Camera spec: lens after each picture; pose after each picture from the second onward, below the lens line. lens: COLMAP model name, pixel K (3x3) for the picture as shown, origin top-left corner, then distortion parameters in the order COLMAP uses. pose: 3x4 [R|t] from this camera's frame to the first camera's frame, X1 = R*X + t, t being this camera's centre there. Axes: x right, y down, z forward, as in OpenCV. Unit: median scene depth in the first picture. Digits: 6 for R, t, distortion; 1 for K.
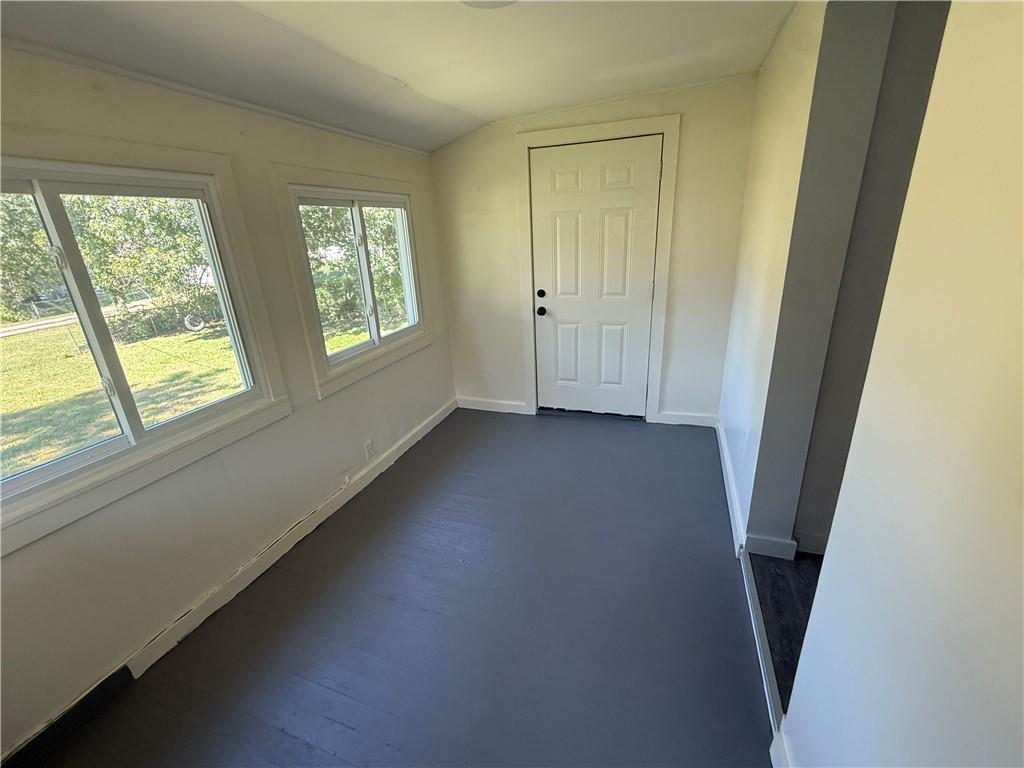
lens RADIAL K [[441.4, 0, 510.2], [0, 441.4, 385.1], [0, 0, 1]] dist [-0.002150, 0.000024]
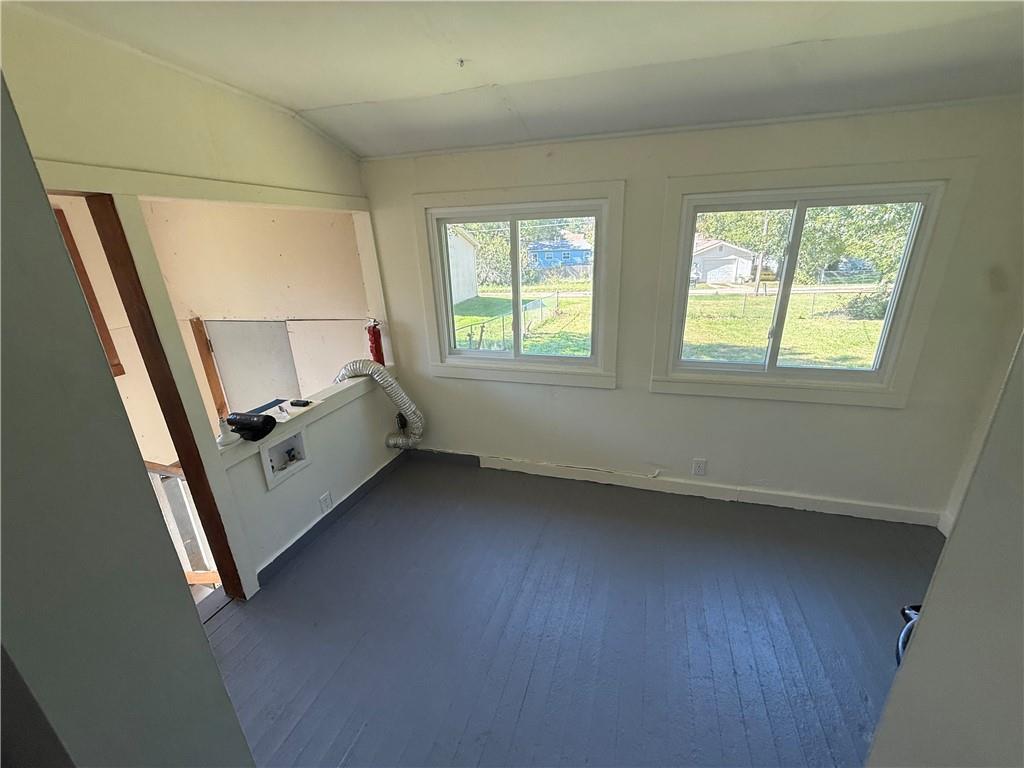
lens RADIAL K [[411.9, 0, 510.5], [0, 411.9, 386.3], [0, 0, 1]] dist [-0.000068, -0.000610]
pose [[0.055178, 0.377316, -0.924439, 0.471184], [-0.307492, 0.887274, 0.343793, -0.214169], [0.949949, 0.265288, 0.164980, 0.464221]]
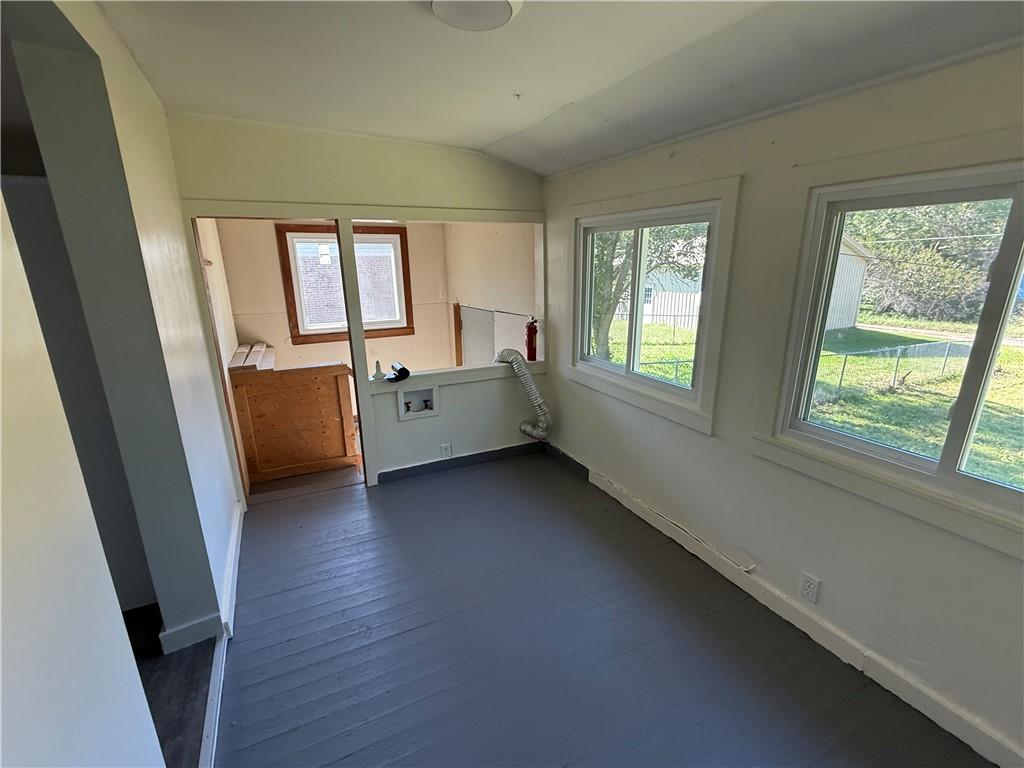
lens RADIAL K [[441.4, 0, 507.5], [0, 441.4, 385.5], [0, 0, 1]] dist [-0.002150, 0.000024]
pose [[-0.683411, 0.251825, -0.685226, 0.384492], [-0.205237, 0.834491, 0.511374, -0.373860], [0.700591, 0.490112, -0.518616, 0.985245]]
